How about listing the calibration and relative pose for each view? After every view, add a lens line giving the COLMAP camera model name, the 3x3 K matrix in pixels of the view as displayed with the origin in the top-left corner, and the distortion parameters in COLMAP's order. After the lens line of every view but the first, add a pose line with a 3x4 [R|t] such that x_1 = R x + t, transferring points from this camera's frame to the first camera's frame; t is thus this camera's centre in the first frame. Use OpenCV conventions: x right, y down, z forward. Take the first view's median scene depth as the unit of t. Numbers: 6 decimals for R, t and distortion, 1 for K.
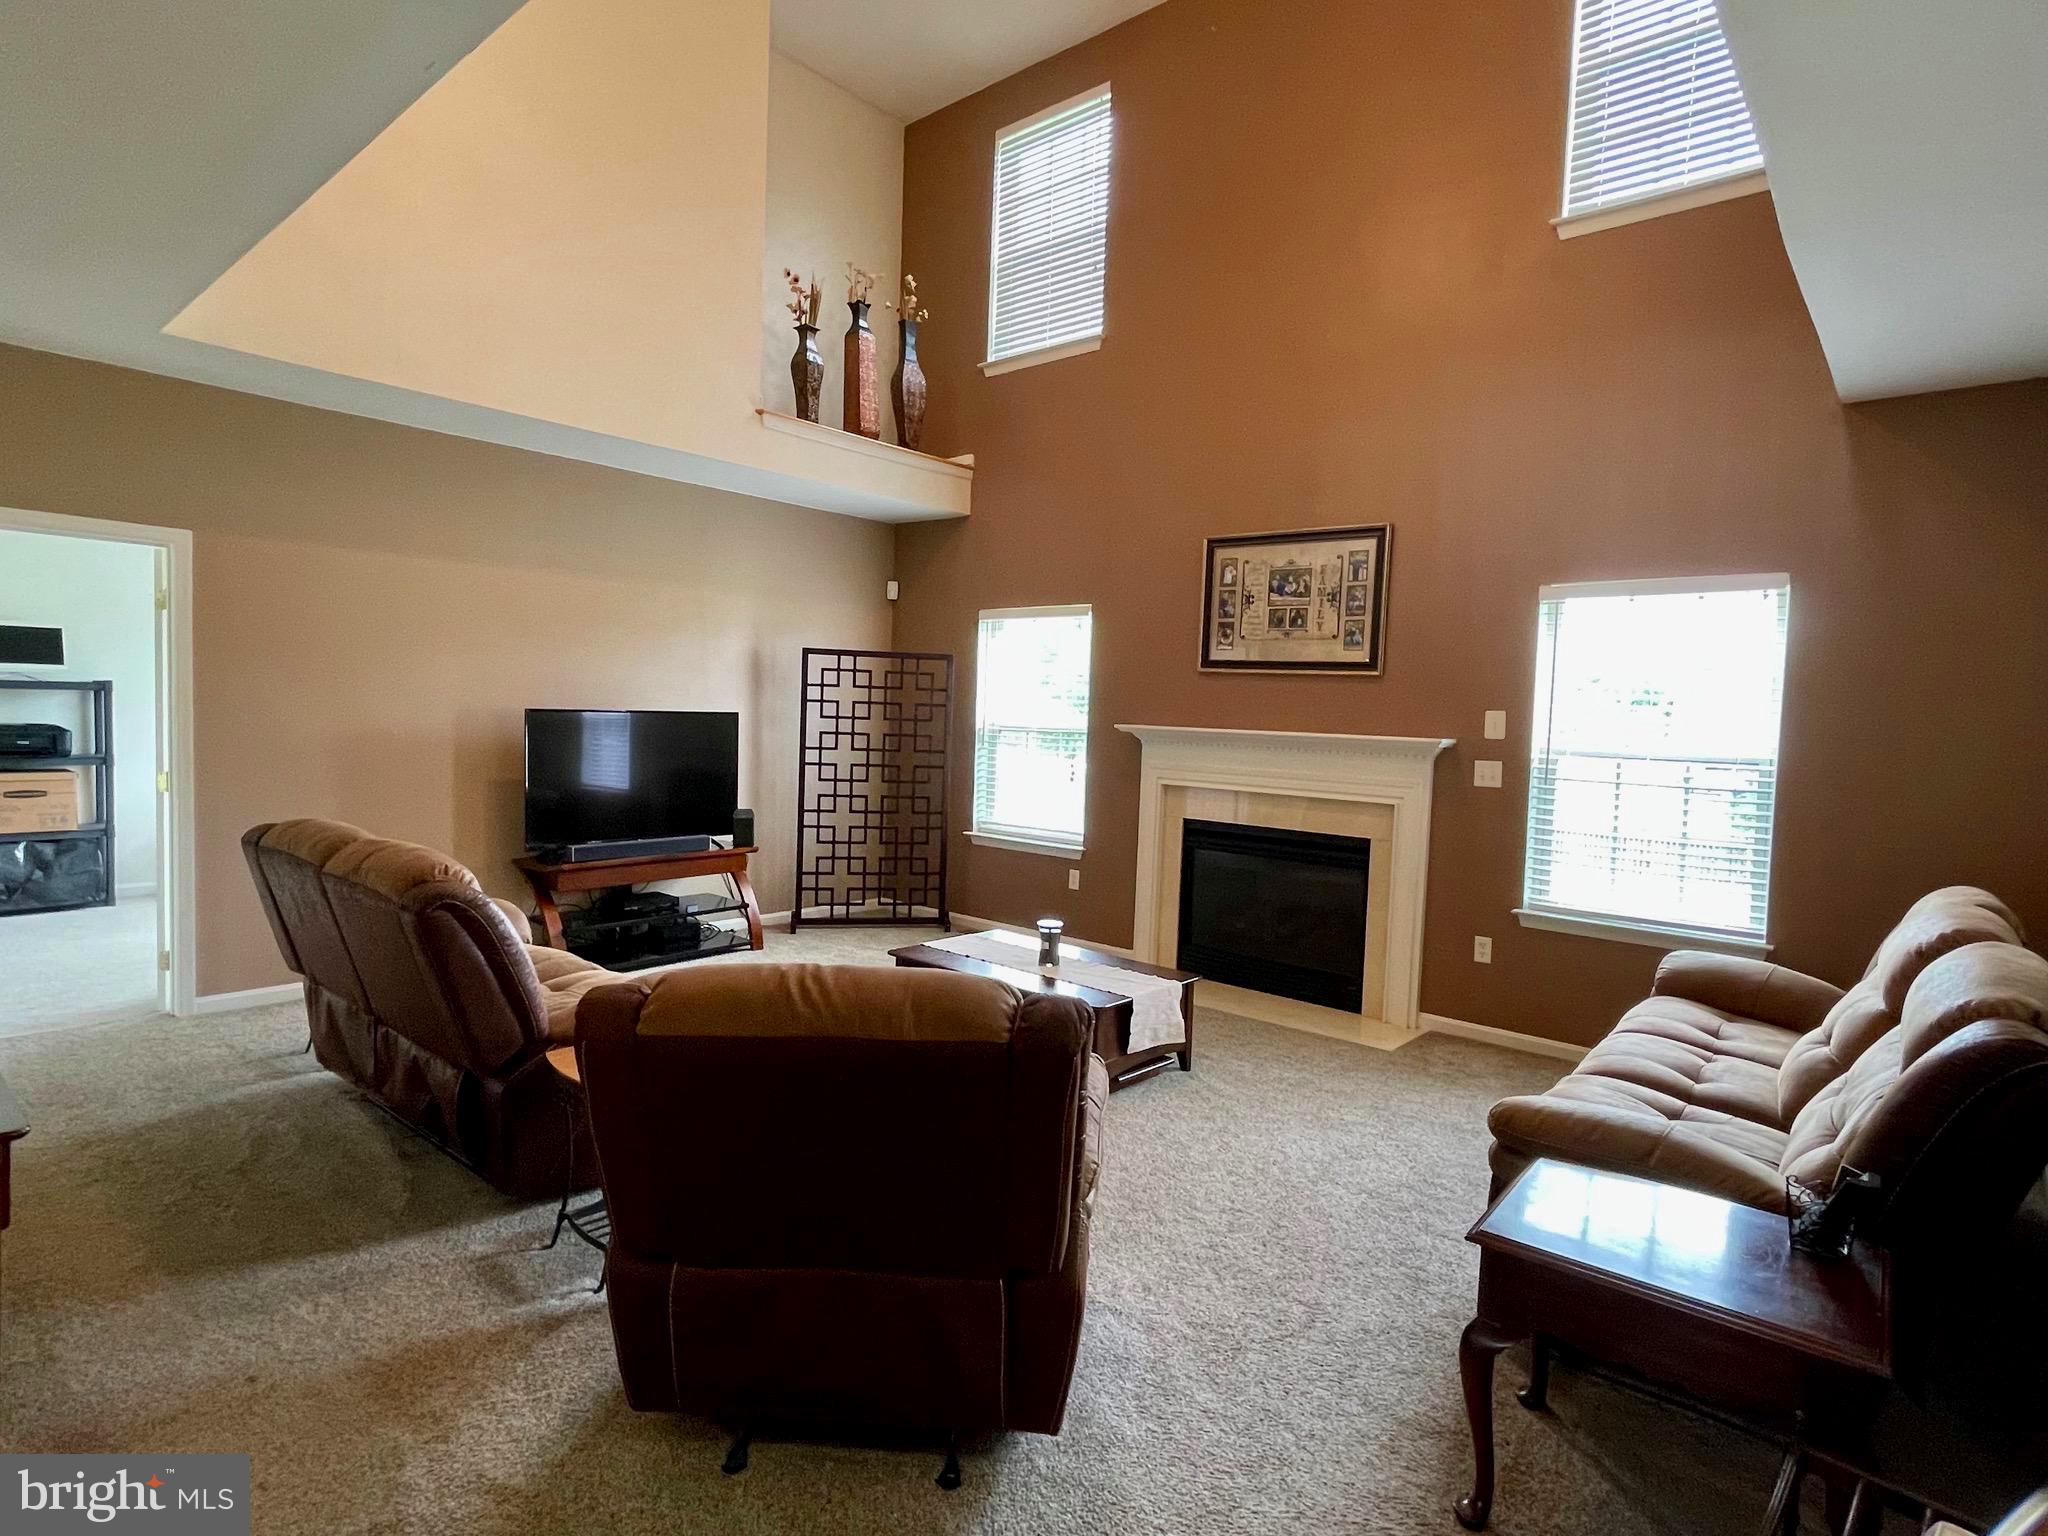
lens RADIAL K [[1072.1, 0, 1024.0], [0, 1072.1, 768.0], [0, 0, 1]] dist [0.017404, -0.000717]
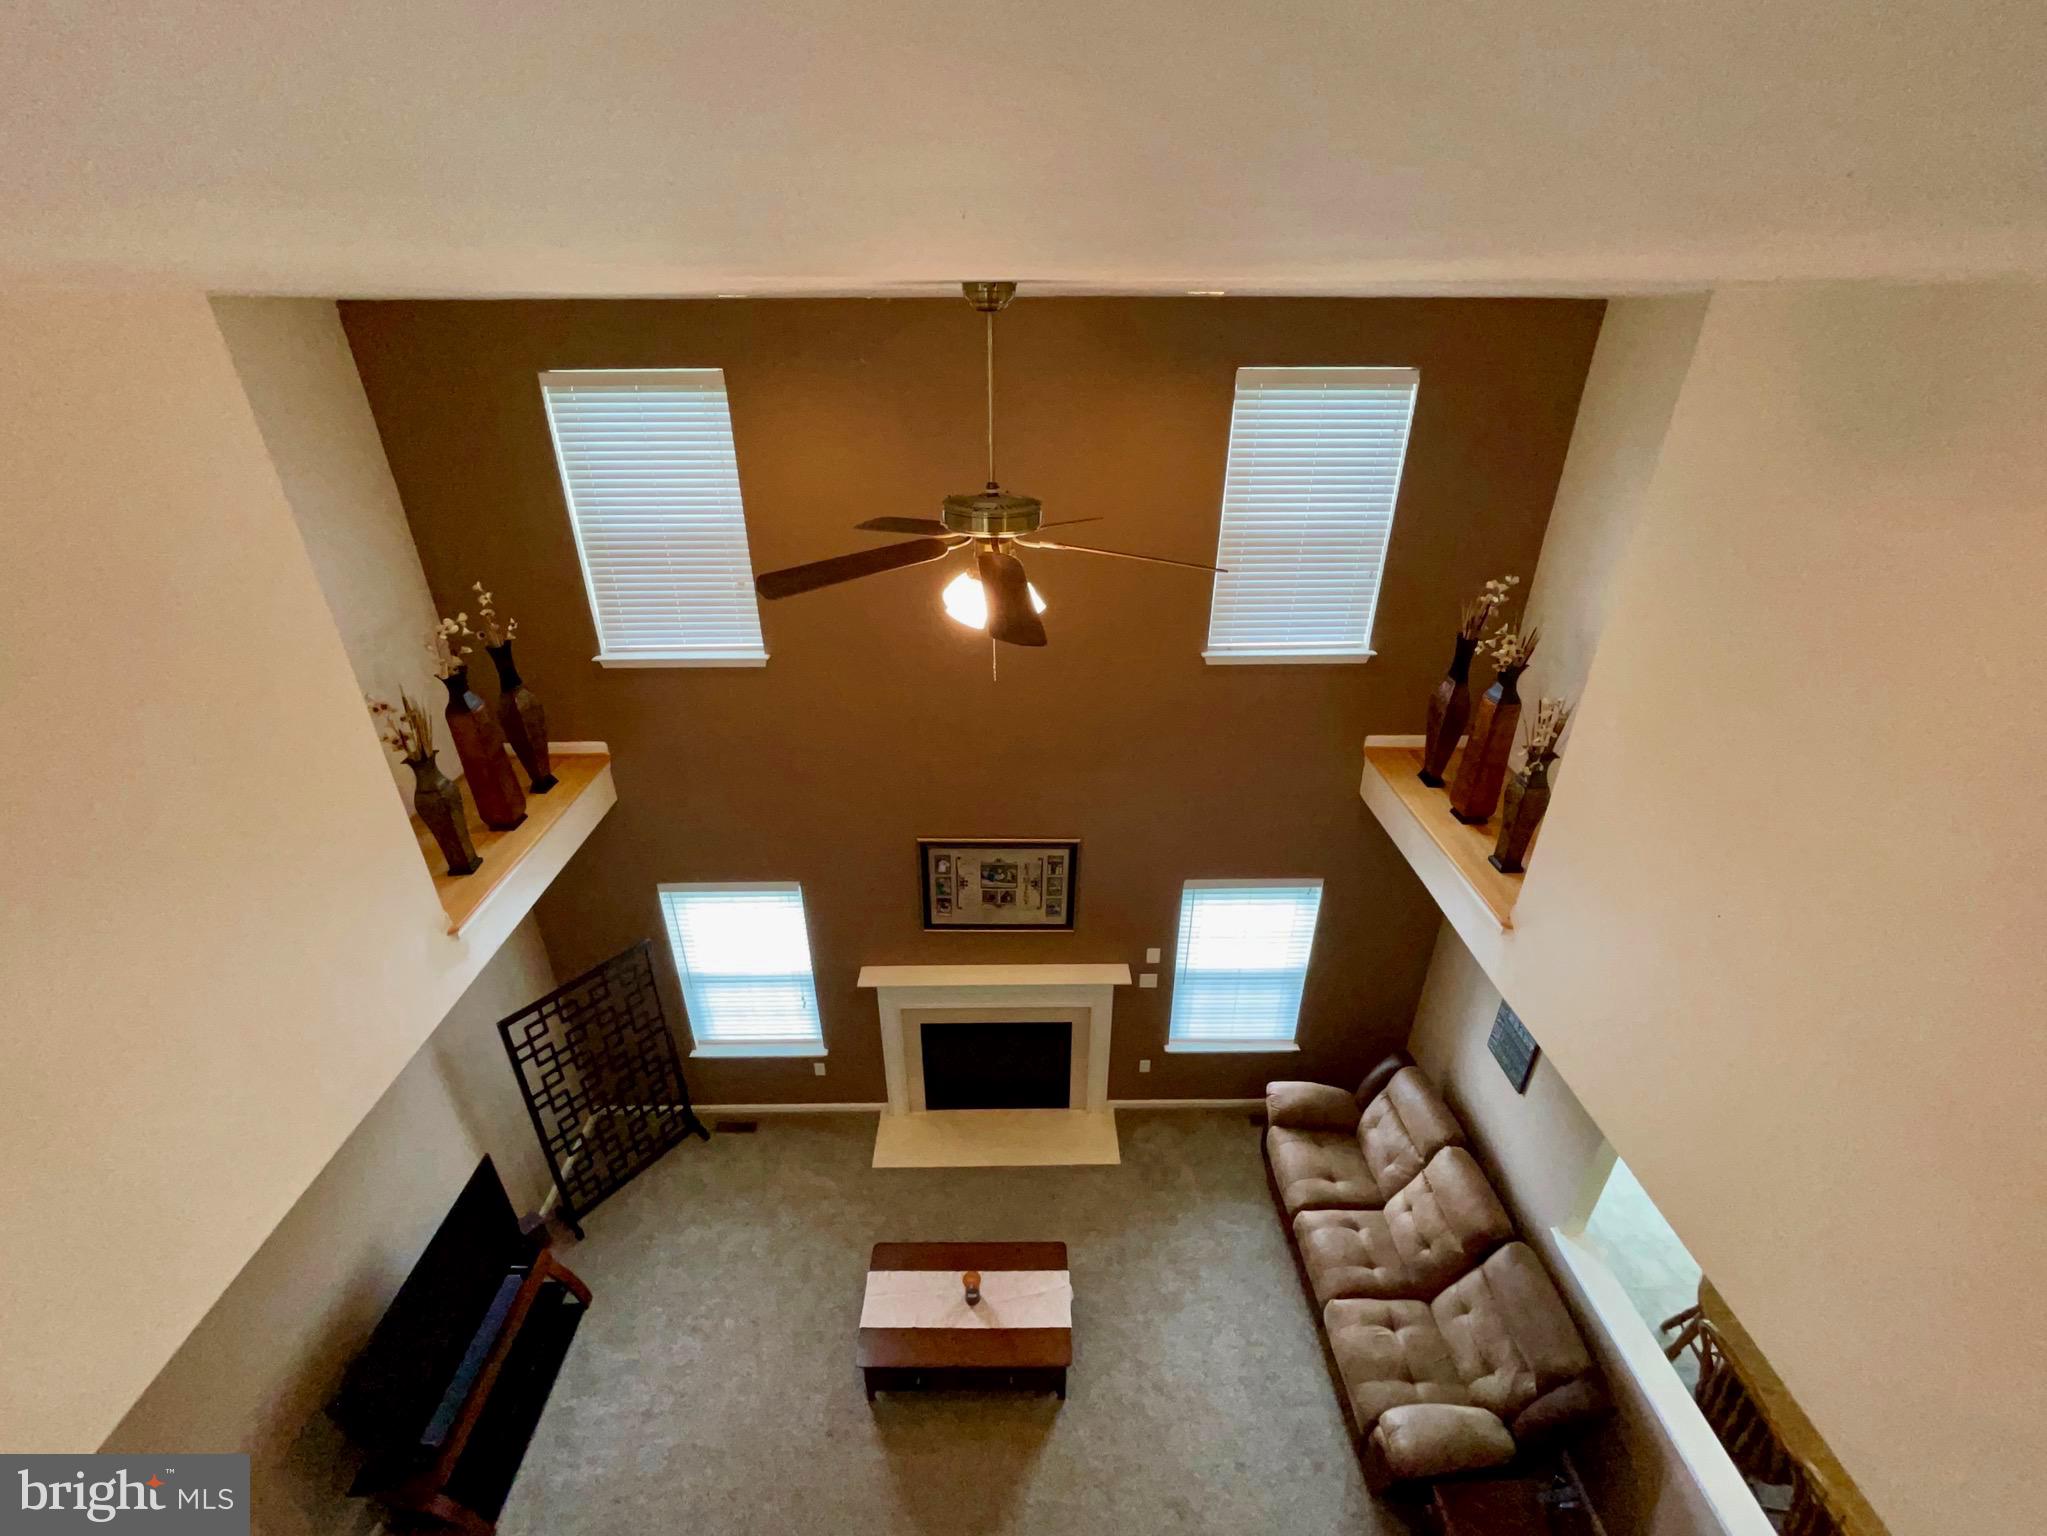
lens RADIAL K [[873.4, 0, 1023.5], [0, 873.4, 768.0], [0, 0, 1]] dist [0.013621, -0.025296]
pose [[0.745647, -0.341333, 0.572279, -0.244747], [0.064106, 0.891599, 0.448264, -0.664658], [-0.663251, -0.297560, 0.686700, 0.288328]]
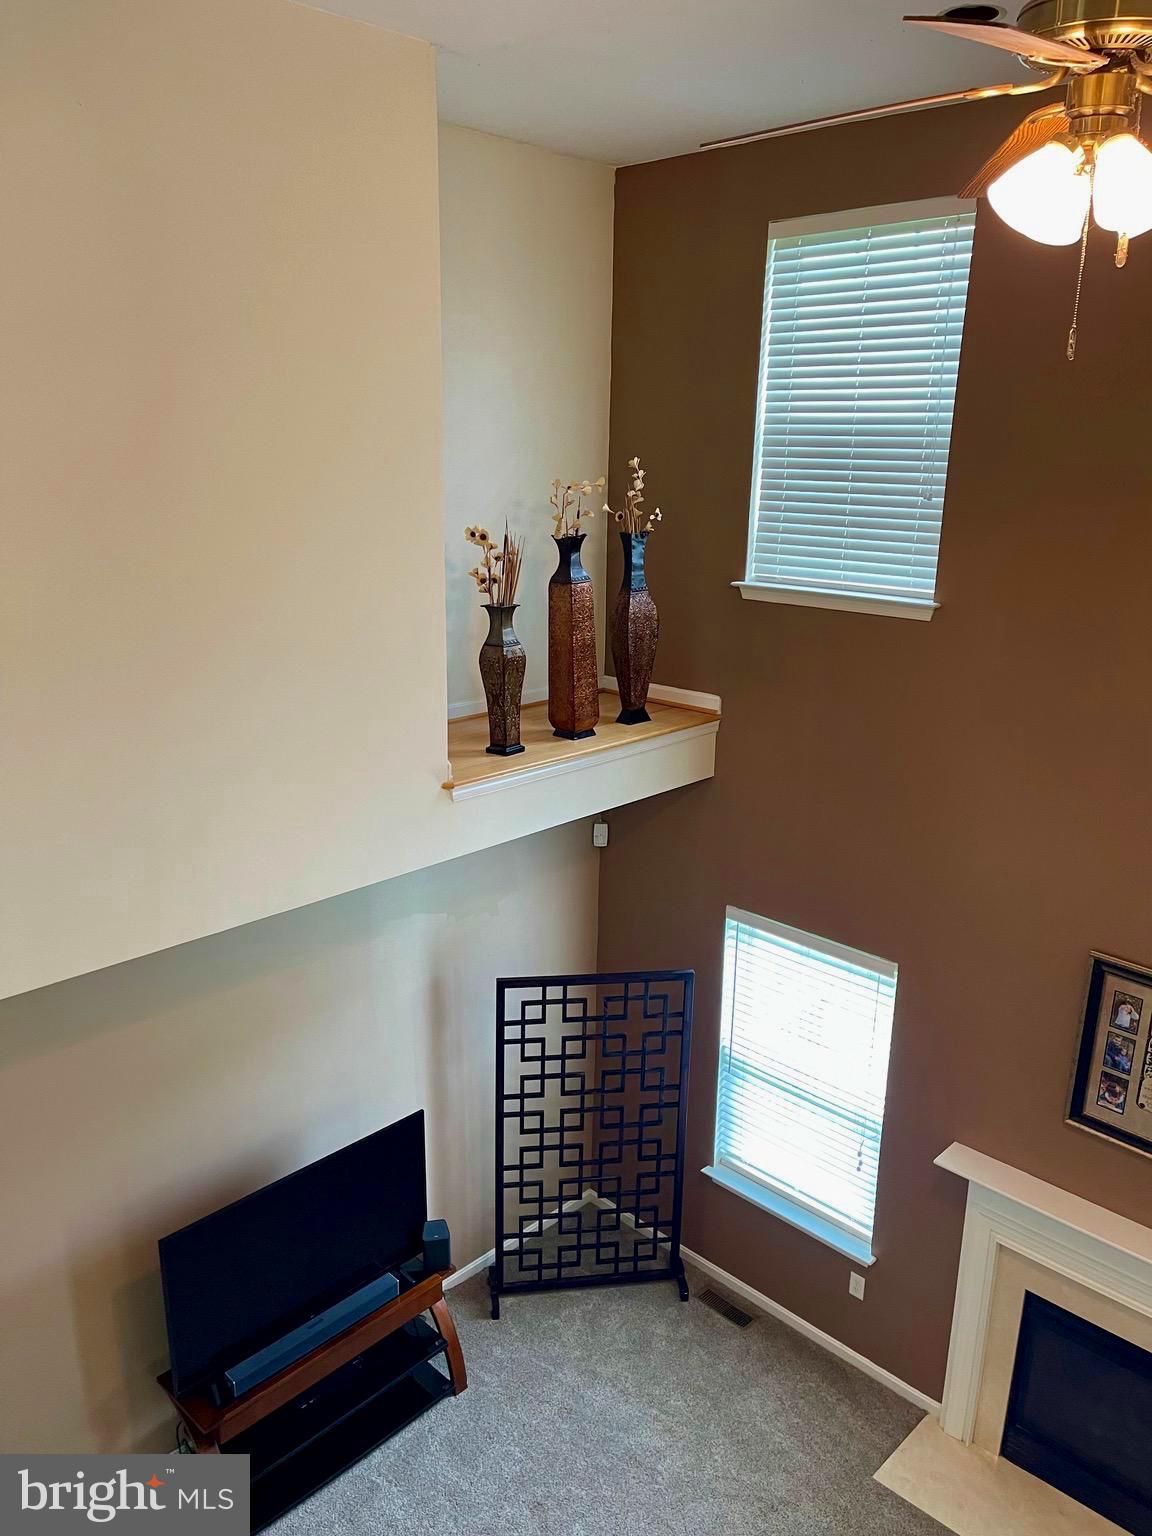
lens RADIAL K [[1177.7, 0, 576.0], [0, 1177.7, 768.0], [0, 0, 1]] dist [0.034337, -0.002025]
pose [[0.998334, -0.001663, -0.057677, -0.112353], [0.014397, 0.975149, 0.221081, -0.480824], [0.055876, -0.221543, 0.973548, 0.251770]]
